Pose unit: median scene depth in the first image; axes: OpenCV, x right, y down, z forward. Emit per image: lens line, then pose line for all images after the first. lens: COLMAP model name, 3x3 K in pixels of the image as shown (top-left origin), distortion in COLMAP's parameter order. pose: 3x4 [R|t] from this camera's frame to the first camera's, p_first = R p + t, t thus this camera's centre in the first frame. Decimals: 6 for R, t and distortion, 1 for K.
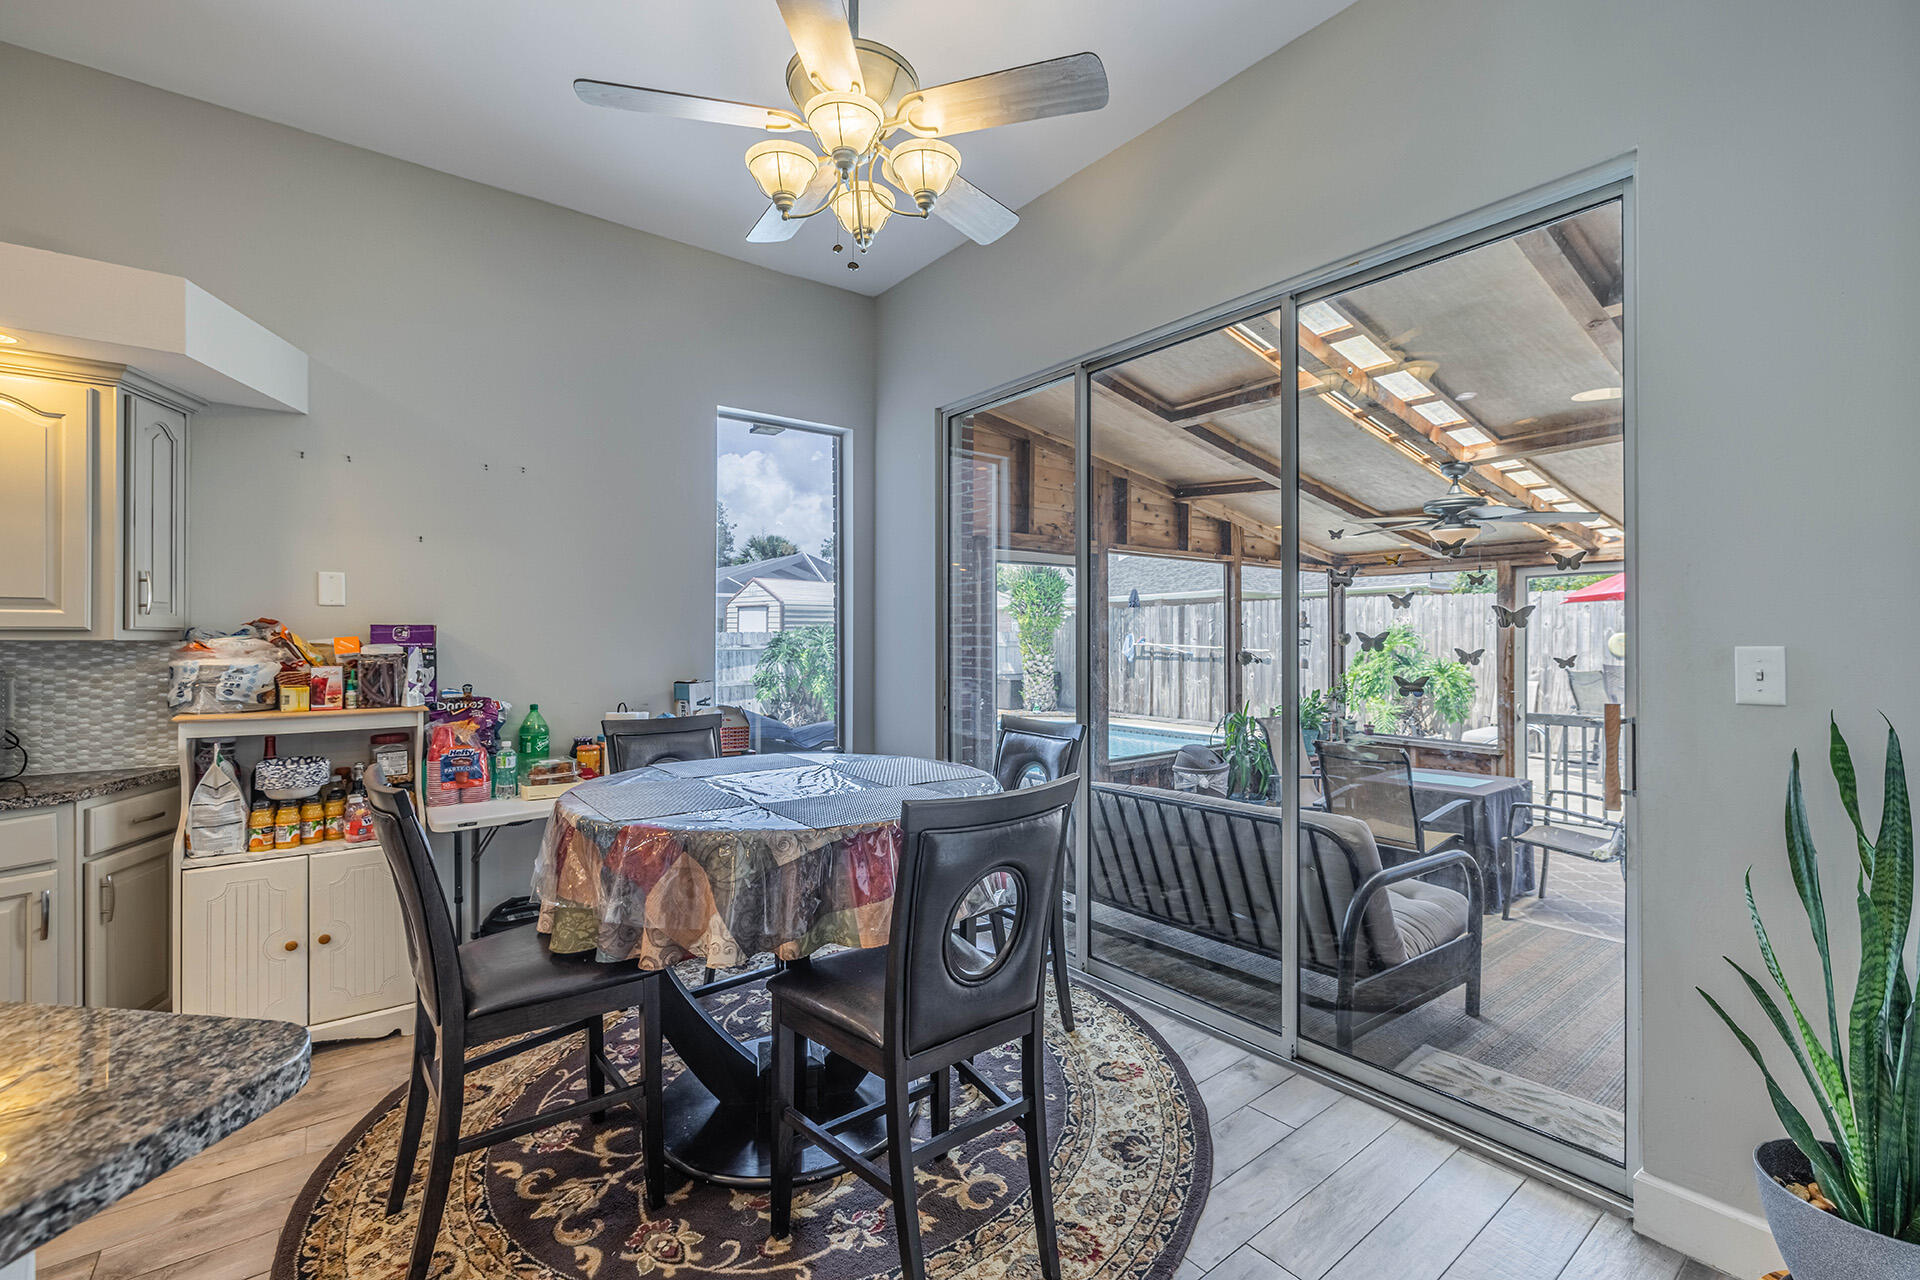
lens RADIAL K [[822.6, 0, 963.0], [0, 822.6, 642.0], [0, 0, 1]] dist [0.000922, 0.000055]
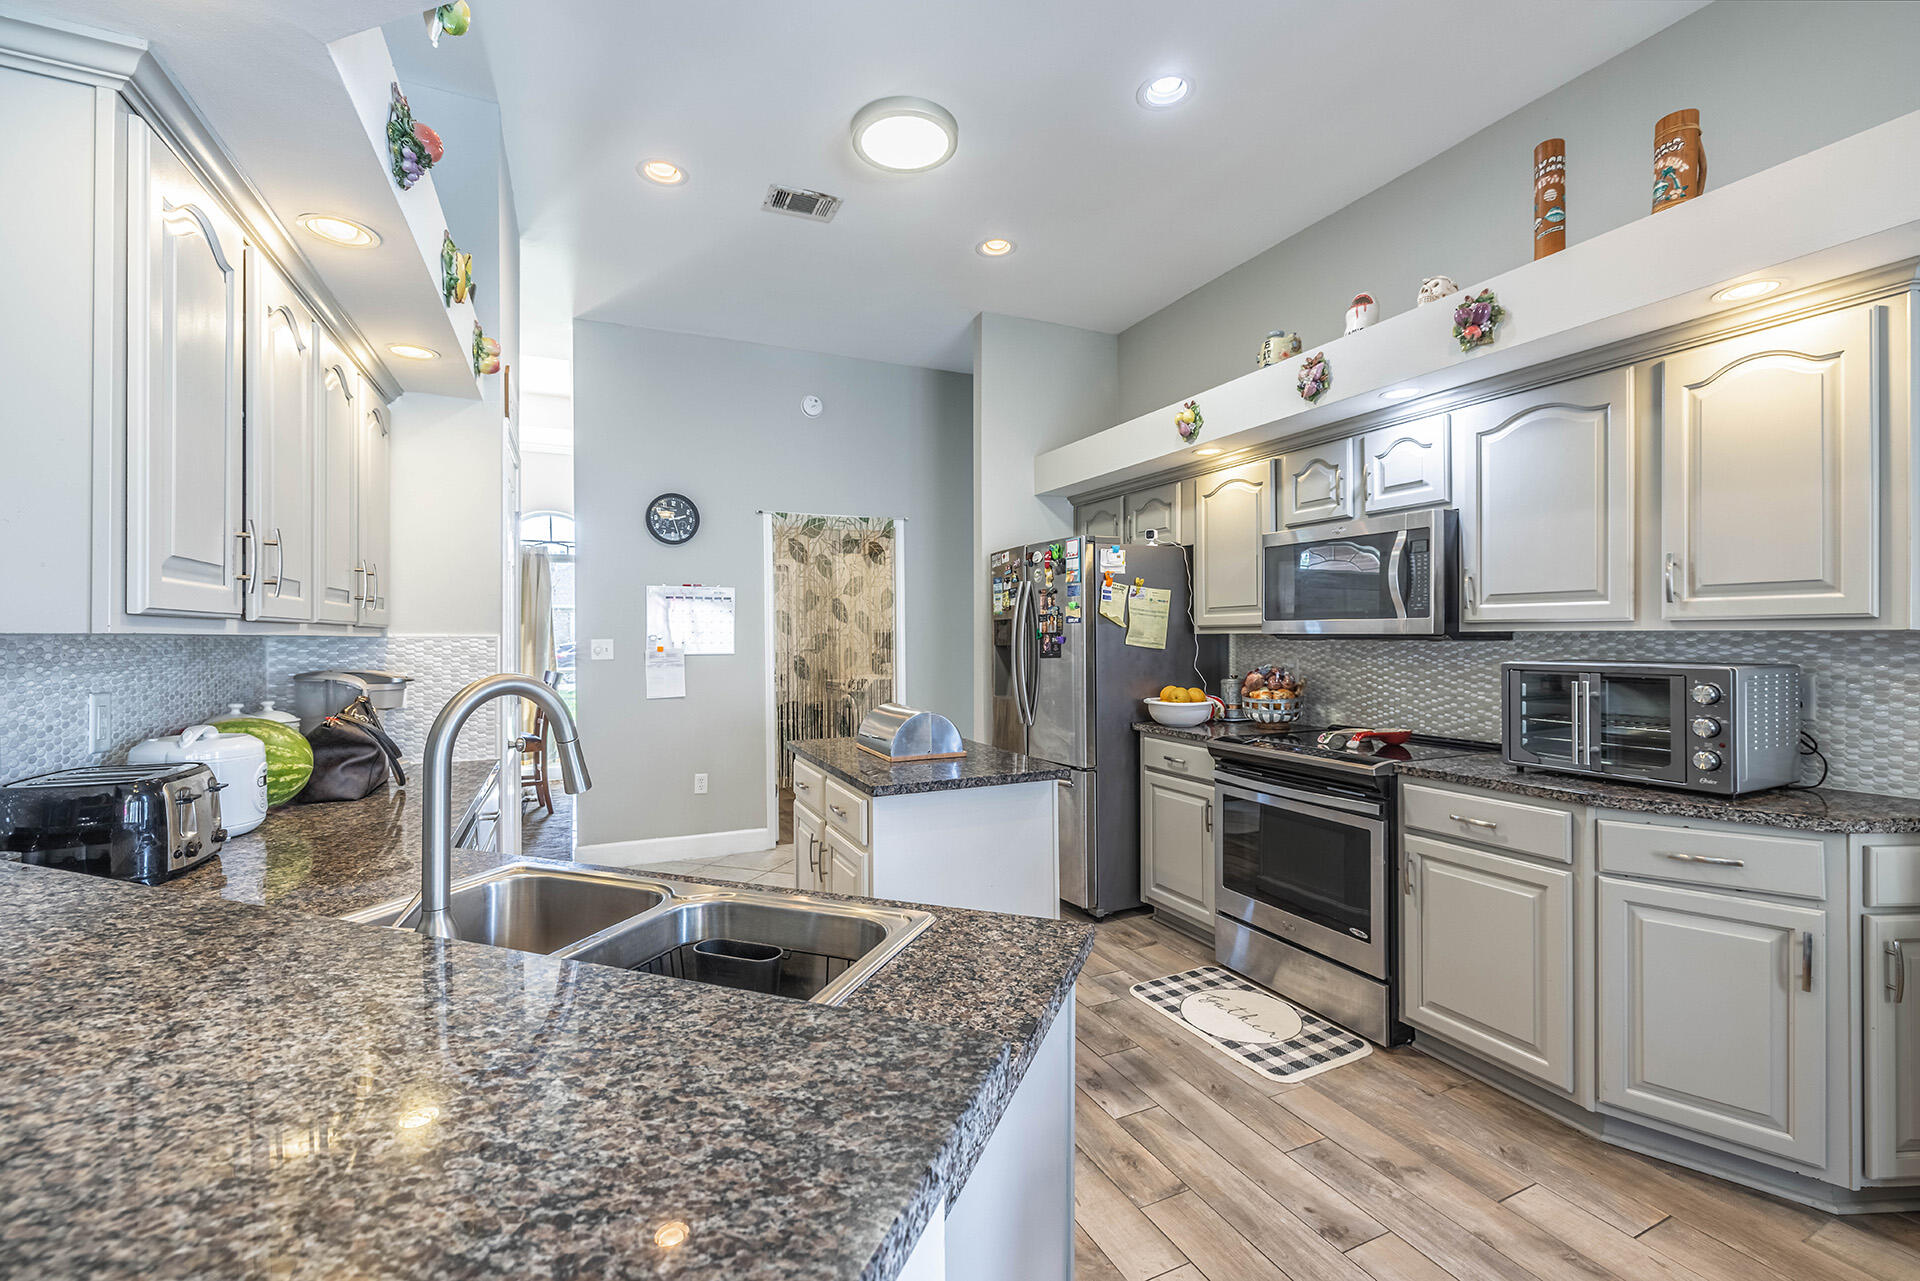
lens RADIAL K [[822.6, 0, 964.8], [0, 822.6, 636.7], [0, 0, 1]] dist [0.000922, 0.000055]
pose [[-0.220601, 0.000397, -0.975364, -0.104382], [0.003796, 0.999993, -0.000452, 0.001316], [0.975357, -0.003802, -0.220601, 0.313878]]
